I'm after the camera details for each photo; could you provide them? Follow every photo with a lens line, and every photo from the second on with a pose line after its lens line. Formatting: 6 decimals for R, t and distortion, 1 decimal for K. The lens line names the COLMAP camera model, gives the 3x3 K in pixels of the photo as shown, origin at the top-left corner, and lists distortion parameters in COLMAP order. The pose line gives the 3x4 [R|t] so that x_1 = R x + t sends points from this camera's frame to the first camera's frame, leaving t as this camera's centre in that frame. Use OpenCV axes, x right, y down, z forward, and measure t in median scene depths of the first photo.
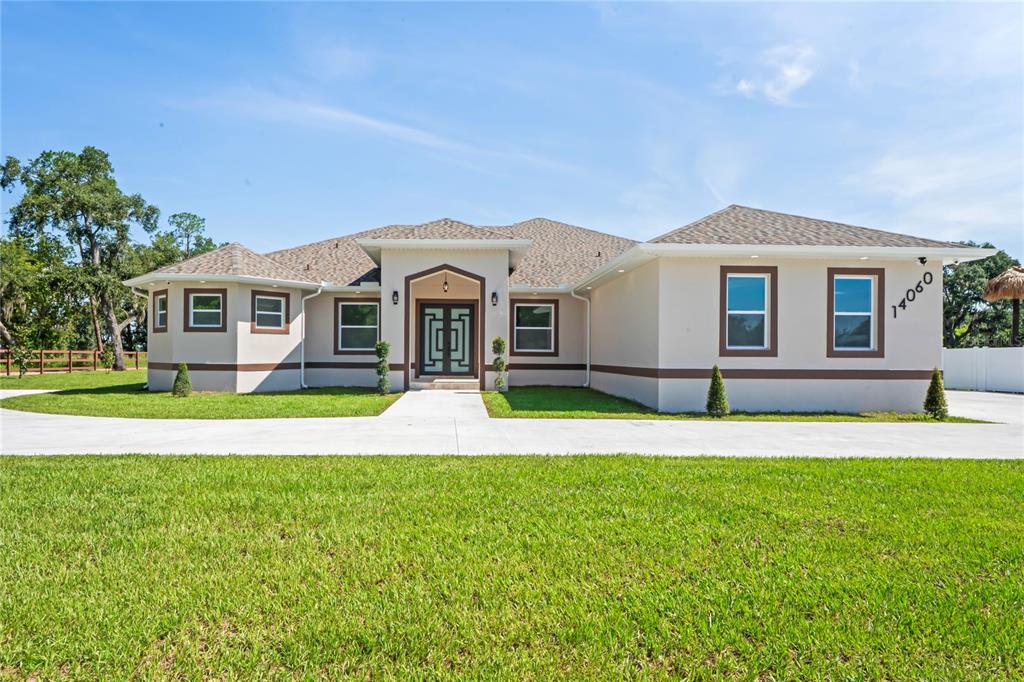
lens RADIAL K [[573.7, 0, 483.8], [0, 573.7, 366.0], [0, 0, 1]] dist [-0.016719, 0.000577]
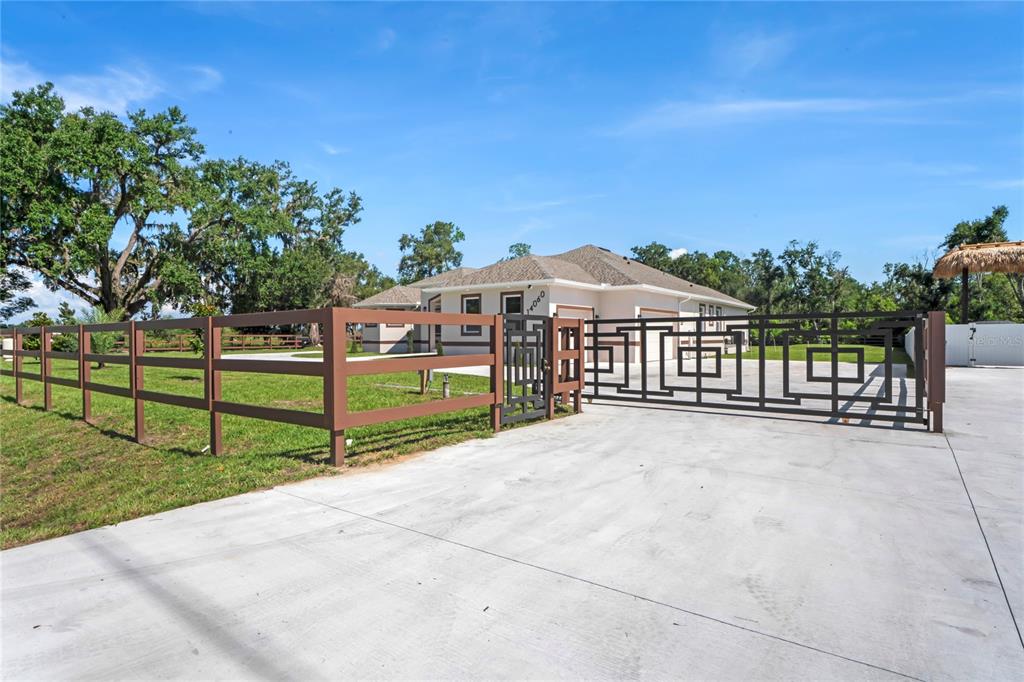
lens RADIAL K [[508.0, 0, 514.7], [0, 508.0, 341.7], [0, 0, 1]] dist [-0.022711, -0.000187]
pose [[0.782828, -0.001800, -0.622236, 1.221681], [-0.002402, 0.999980, -0.005914, 0.010137], [0.622234, 0.006125, 0.782807, -0.270010]]
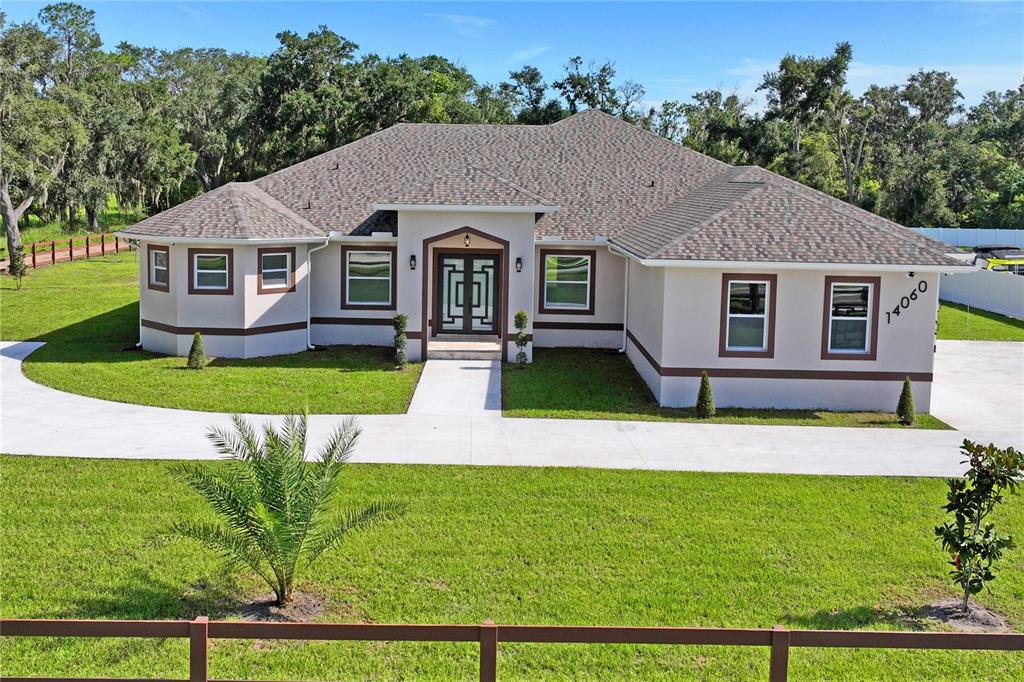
lens RADIAL K [[1021.8, 0, 513.9], [0, 1021.8, 334.7], [0, 0, 1]] dist [-0.020697, 0.000000]
pose [[0.999554, 0.019213, -0.022864, 0.047930], [-0.016152, 0.991740, 0.127240, -0.203054], [0.025119, -0.126814, 0.991608, -0.623022]]
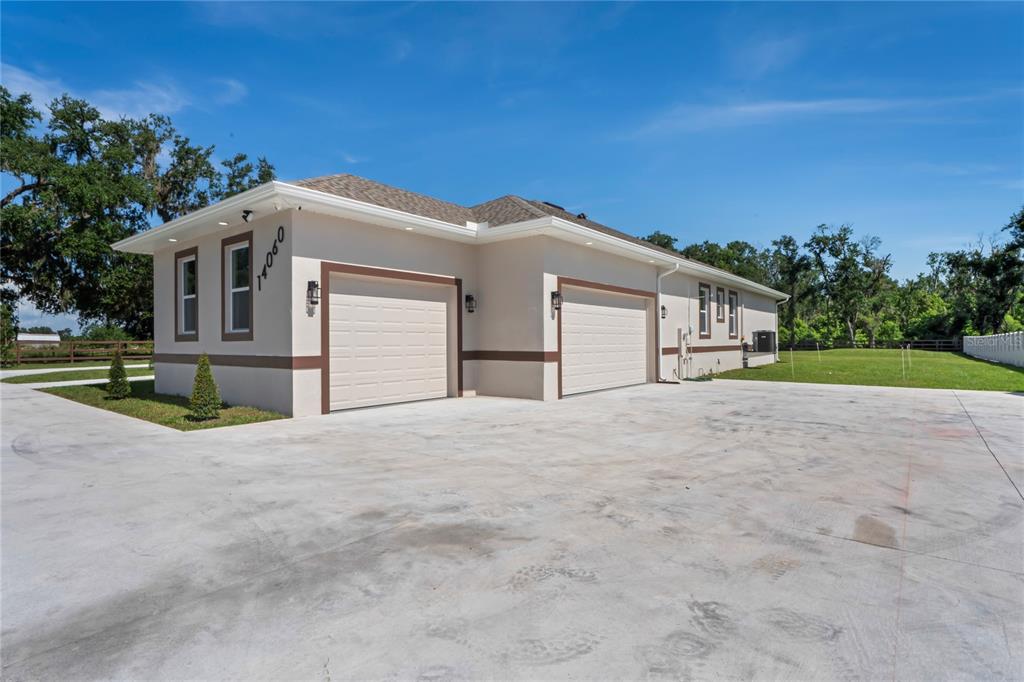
lens RADIAL K [[508.0, 0, 506.1], [0, 508.0, 345.7], [0, 0, 1]] dist [-0.022711, -0.000187]
pose [[0.758232, -0.003465, -0.651975, 1.003364], [0.000298, 0.999988, -0.004968, -0.001679], [0.651984, 0.003573, 0.758224, 0.472547]]
